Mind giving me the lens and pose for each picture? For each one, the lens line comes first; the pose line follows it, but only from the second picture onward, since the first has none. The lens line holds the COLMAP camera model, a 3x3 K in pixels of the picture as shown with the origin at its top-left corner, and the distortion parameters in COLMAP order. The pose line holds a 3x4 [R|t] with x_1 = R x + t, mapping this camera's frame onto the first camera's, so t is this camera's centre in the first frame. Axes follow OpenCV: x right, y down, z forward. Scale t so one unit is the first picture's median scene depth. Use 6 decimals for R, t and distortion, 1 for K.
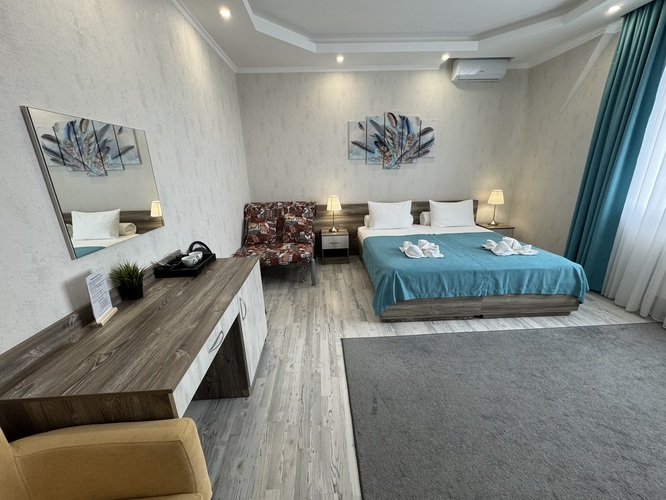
lens RADIAL K [[262.9, 0, 332.5], [0, 262.9, 246.3], [0, 0, 1]] dist [-0.003254, -0.000005]
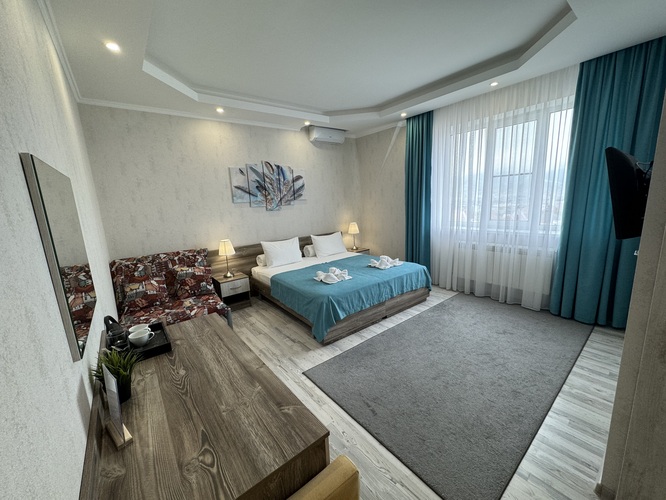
lens RADIAL K [[262.9, 0, 330.0], [0, 262.9, 246.5], [0, 0, 1]] dist [-0.003254, -0.000005]
pose [[0.817345, -0.116706, 0.564205, -0.269053], [0.194470, 0.977683, -0.079488, -0.020485], [-0.542336, 0.174690, 0.821800, 0.004925]]
